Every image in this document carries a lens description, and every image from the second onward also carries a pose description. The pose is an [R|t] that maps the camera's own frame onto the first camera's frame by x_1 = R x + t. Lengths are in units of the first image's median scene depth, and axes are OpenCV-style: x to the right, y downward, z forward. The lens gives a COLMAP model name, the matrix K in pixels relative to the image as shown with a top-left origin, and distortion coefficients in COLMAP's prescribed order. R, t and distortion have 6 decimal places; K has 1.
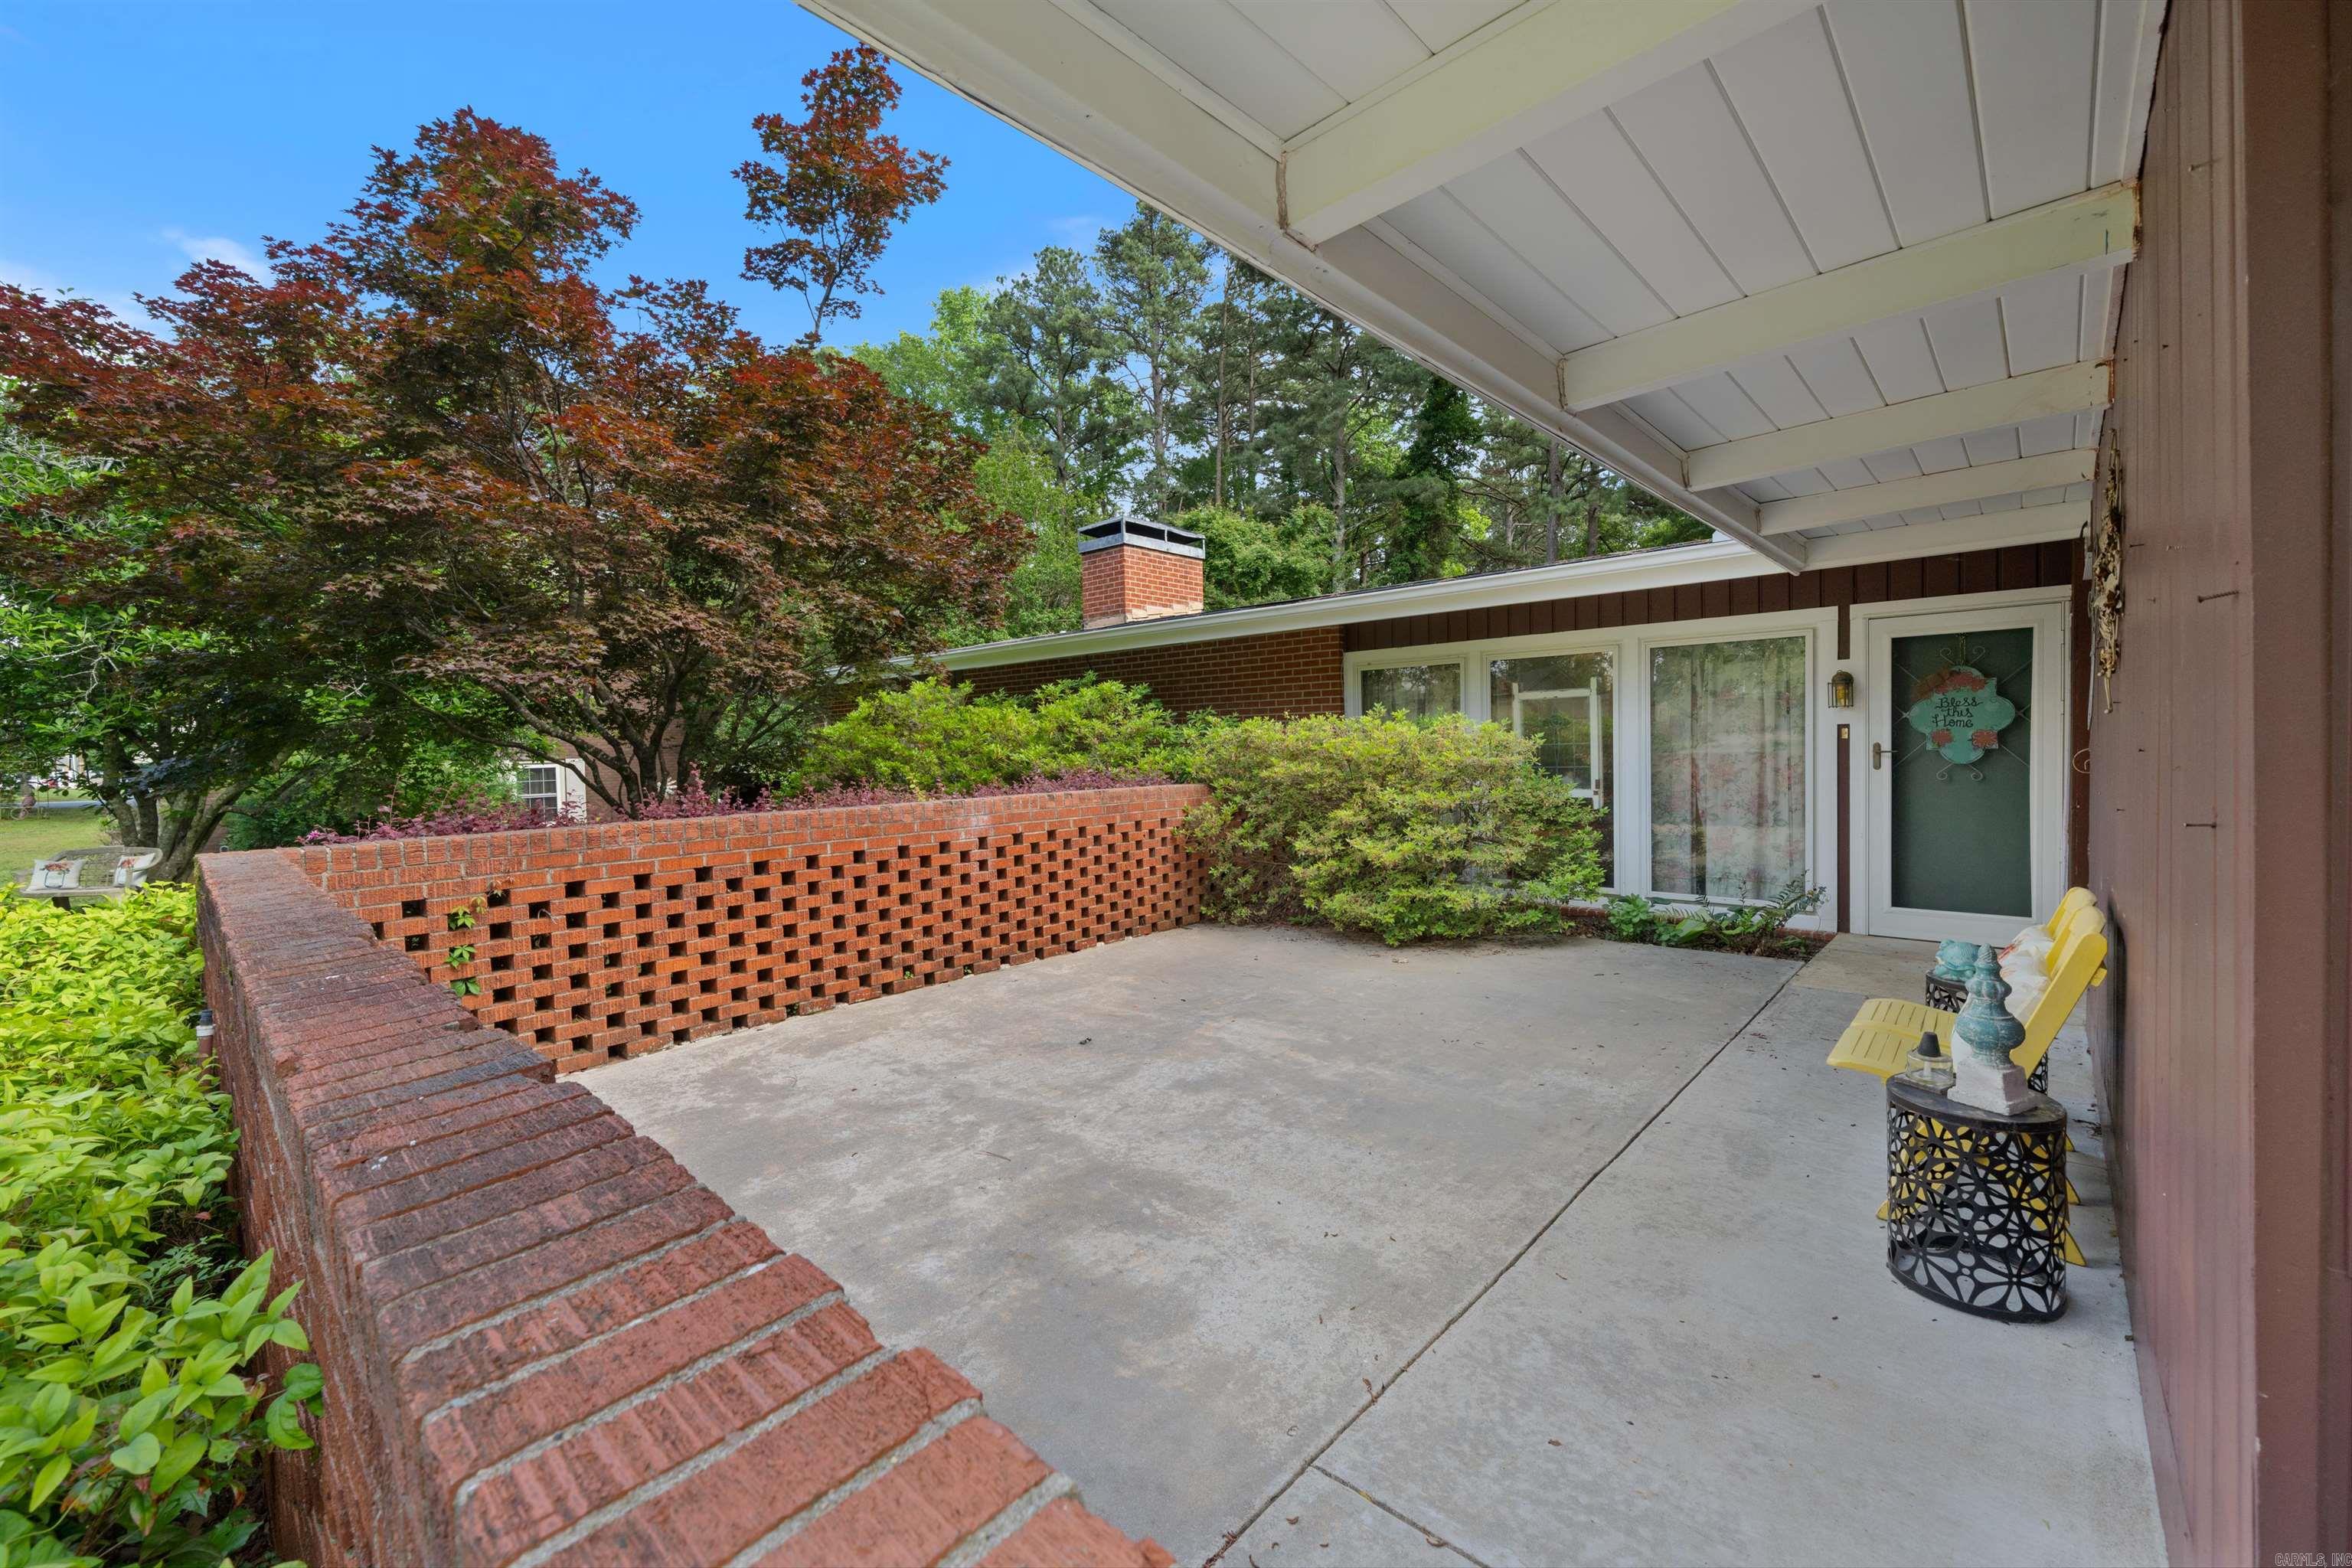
lens RADIAL K [[941.4, 0, 1174.5], [0, 941.4, 778.4], [0, 0, 1]] dist [0.000242, -0.000118]
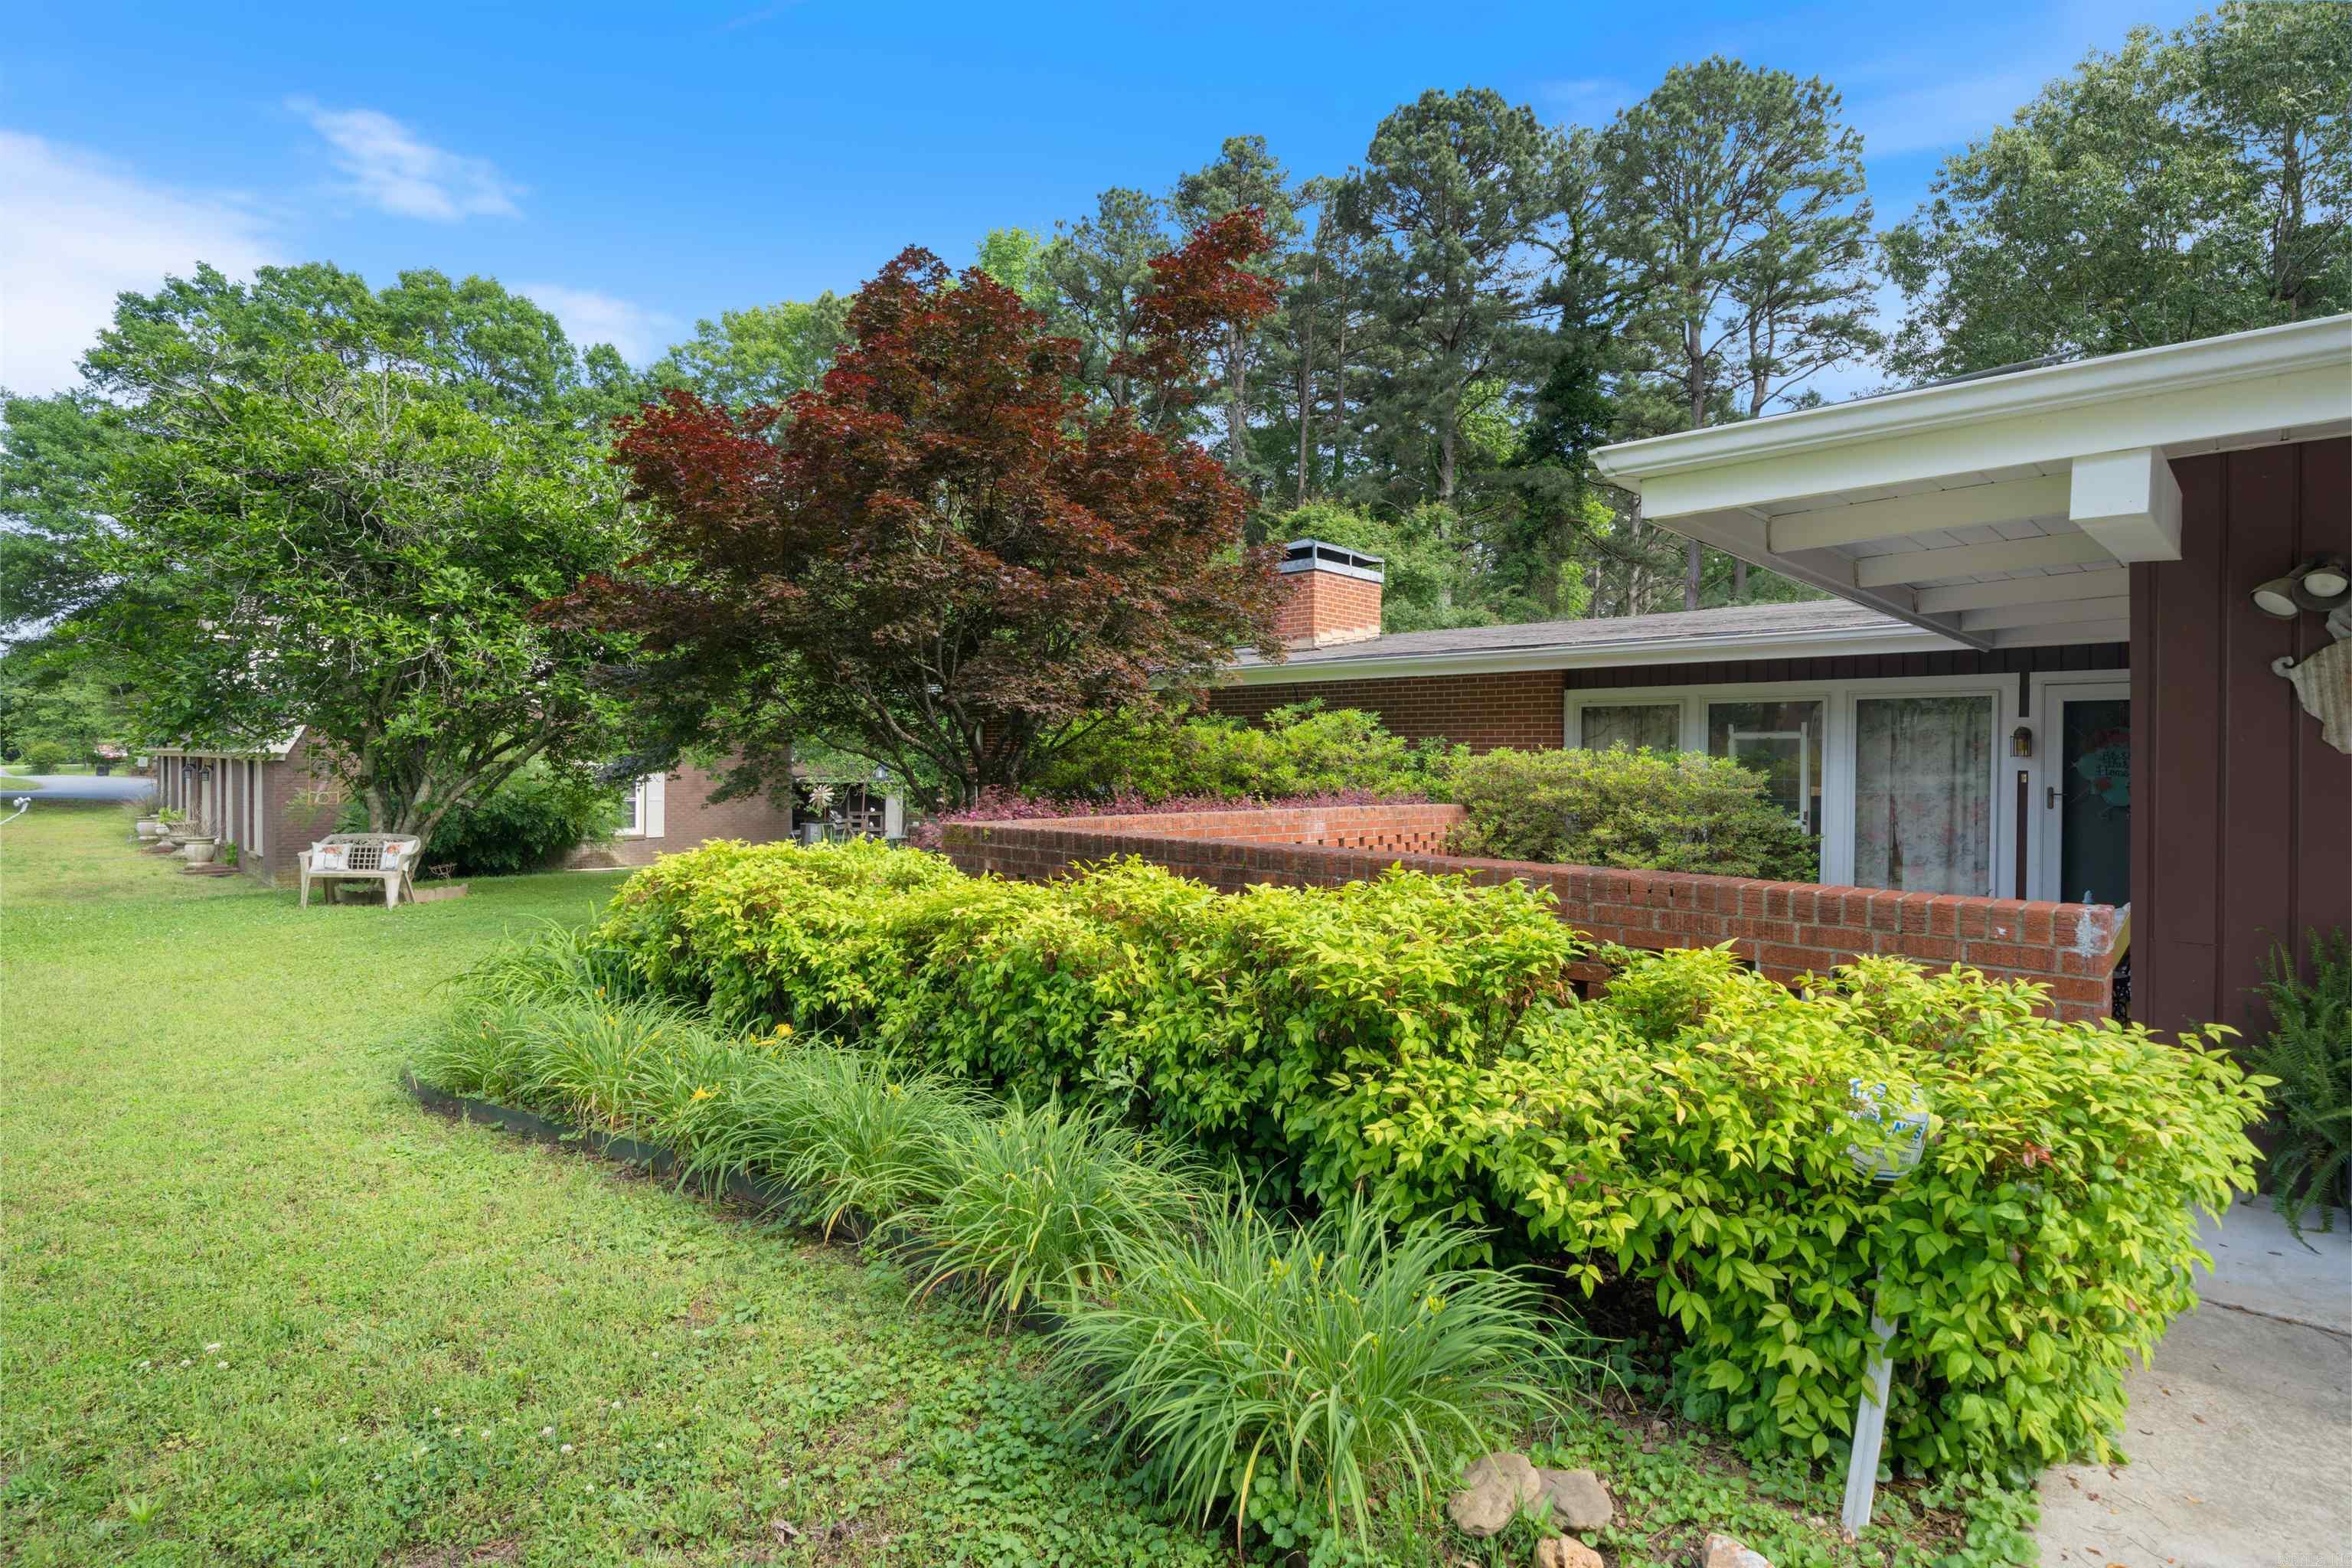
lens RADIAL K [[1168.9, 0, 1177.0], [0, 1168.9, 777.5], [0, 0, 1]] dist [0.004108, 0.000533]
pose [[0.999417, 0.031535, -0.013106, -0.265723], [-0.031835, 0.999219, -0.023414, 0.015597], [0.012357, 0.023817, 0.999640, -0.386730]]
